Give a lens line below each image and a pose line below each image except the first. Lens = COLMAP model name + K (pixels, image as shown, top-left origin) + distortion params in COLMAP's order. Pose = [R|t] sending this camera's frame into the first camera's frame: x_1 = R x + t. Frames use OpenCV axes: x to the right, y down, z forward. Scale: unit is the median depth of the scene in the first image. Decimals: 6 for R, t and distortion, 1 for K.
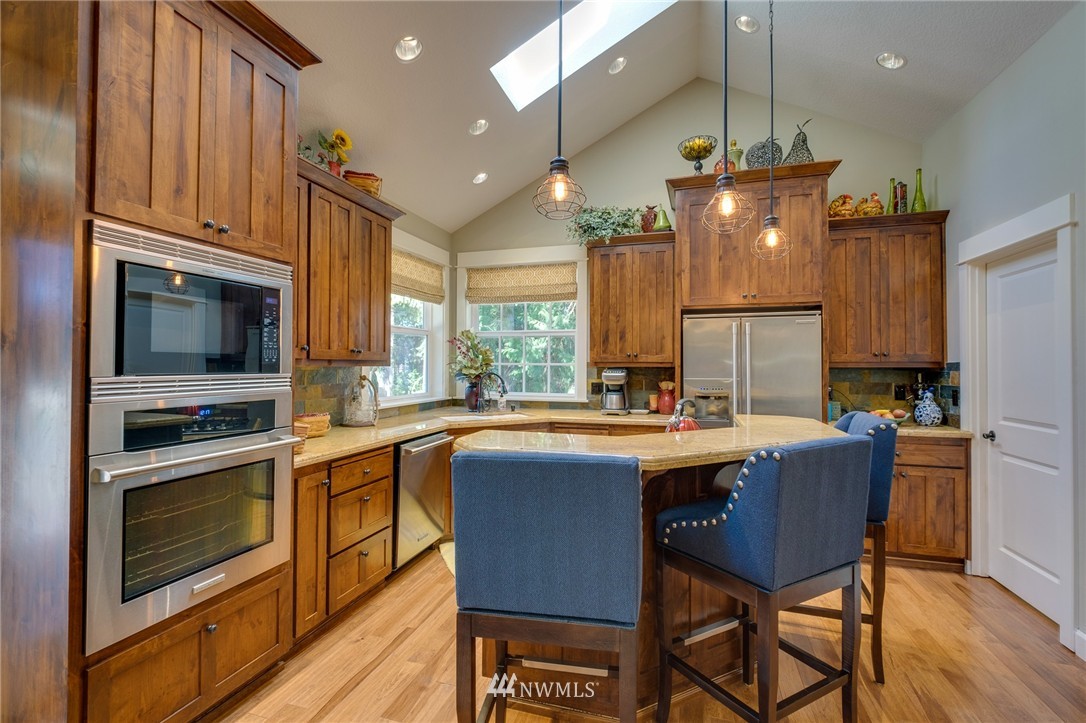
lens RADIAL K [[476.5, 0, 542.8], [0, 476.5, 358.2], [0, 0, 1]] dist [-0.003127, -0.000279]
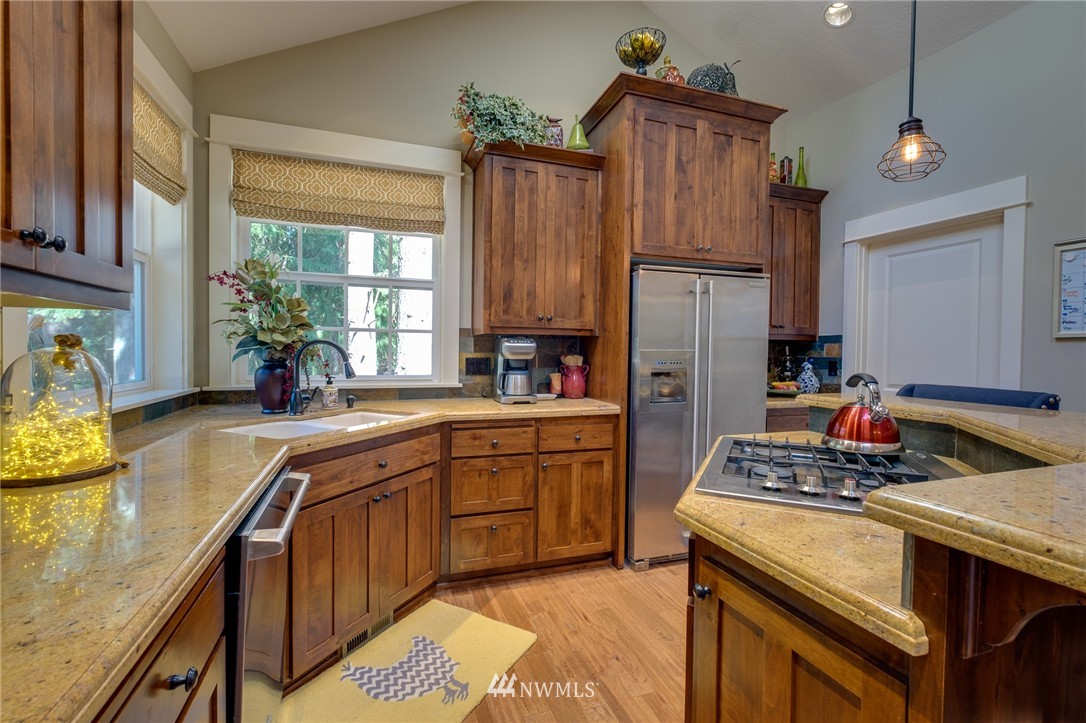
lens RADIAL K [[467.1, 0, 537.1], [0, 467.1, 358.6], [0, 0, 1]] dist [-0.000145, -0.000034]
pose [[0.806726, -0.005533, 0.590900, -0.264051], [-0.017919, 0.999267, 0.033821, 0.034123], [-0.590654, -0.037873, 0.806035, 0.494767]]
